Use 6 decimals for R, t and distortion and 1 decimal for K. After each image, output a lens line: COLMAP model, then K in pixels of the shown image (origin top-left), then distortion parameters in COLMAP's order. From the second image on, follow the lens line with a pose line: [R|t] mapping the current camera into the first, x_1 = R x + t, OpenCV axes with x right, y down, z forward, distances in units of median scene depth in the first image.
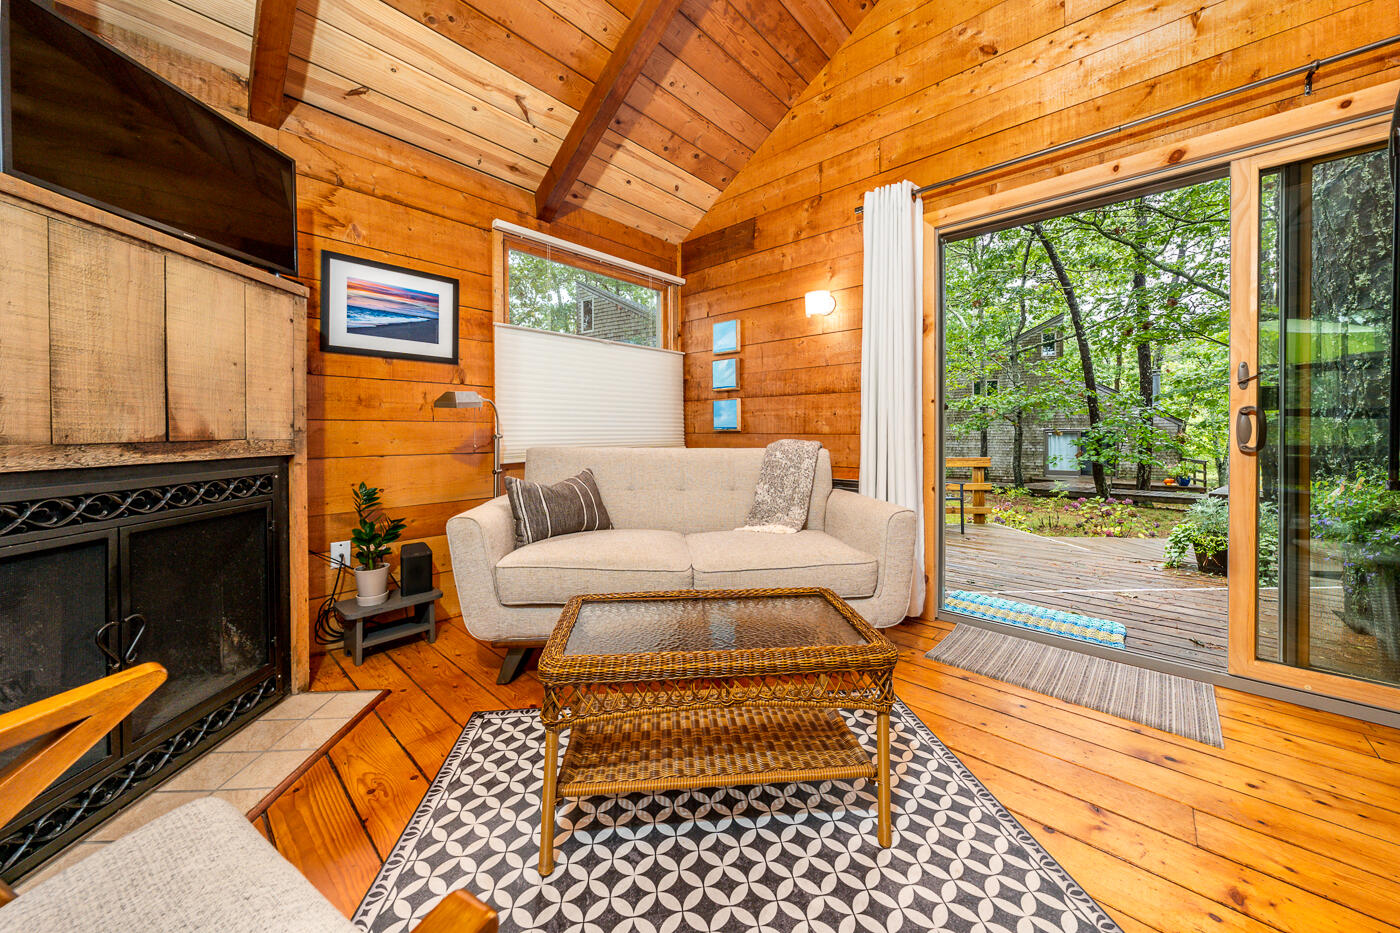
lens RADIAL K [[487.3, 0, 707.7], [0, 487.3, 425.7], [0, 0, 1]] dist [-0.007364, 0.000727]
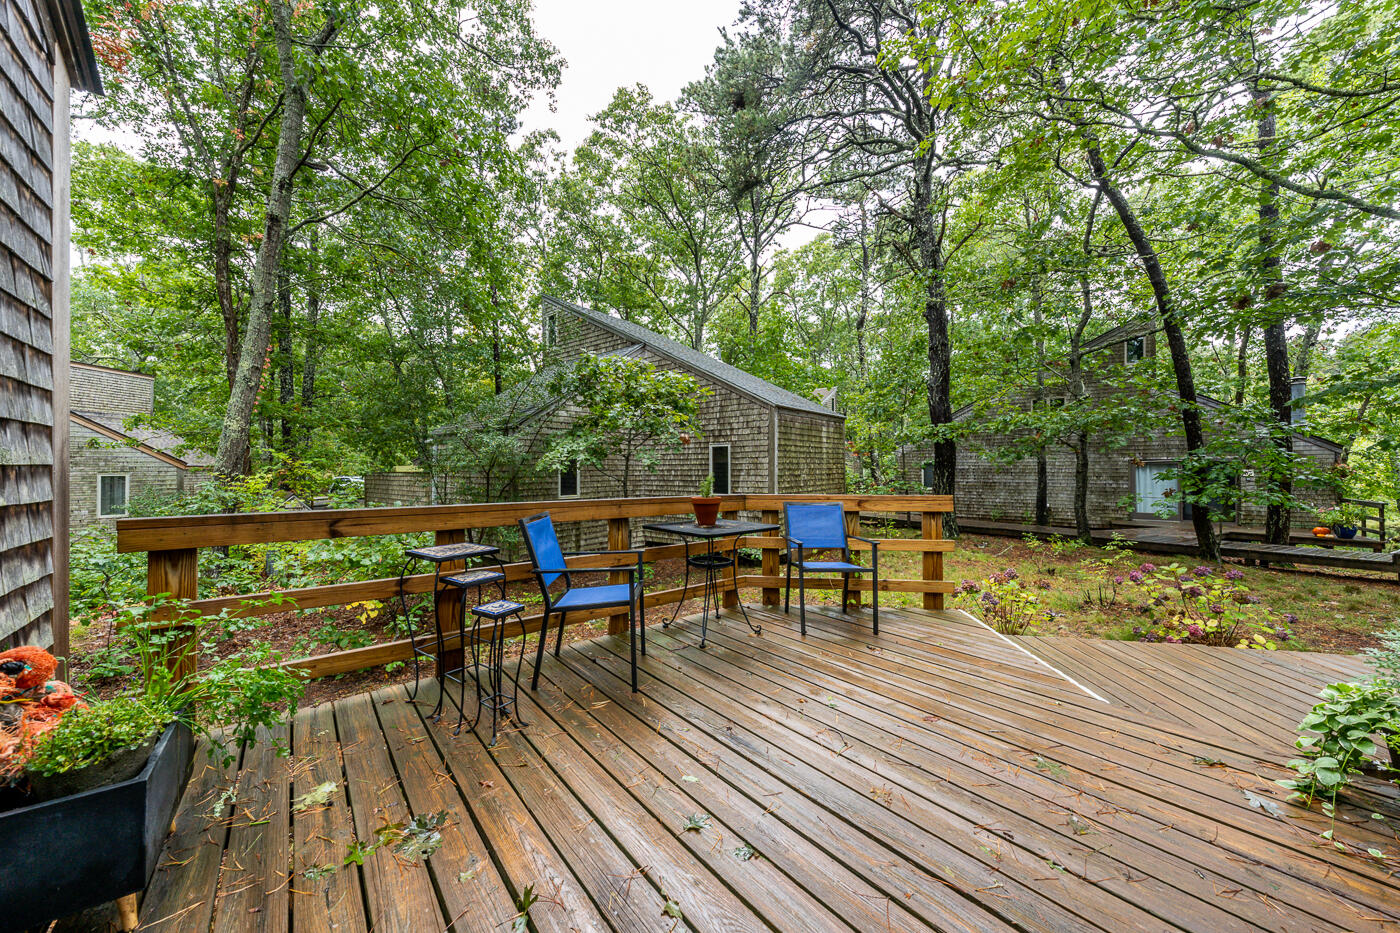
lens RADIAL K [[487.3, 0, 692.4], [0, 487.3, 456.8], [0, 0, 1]] dist [-0.007364, 0.000727]
pose [[0.987765, -0.001506, -0.155943, 0.176301], [0.000718, 0.999987, -0.005114, 0.009951], [0.155949, 0.004940, 0.987753, 0.181612]]
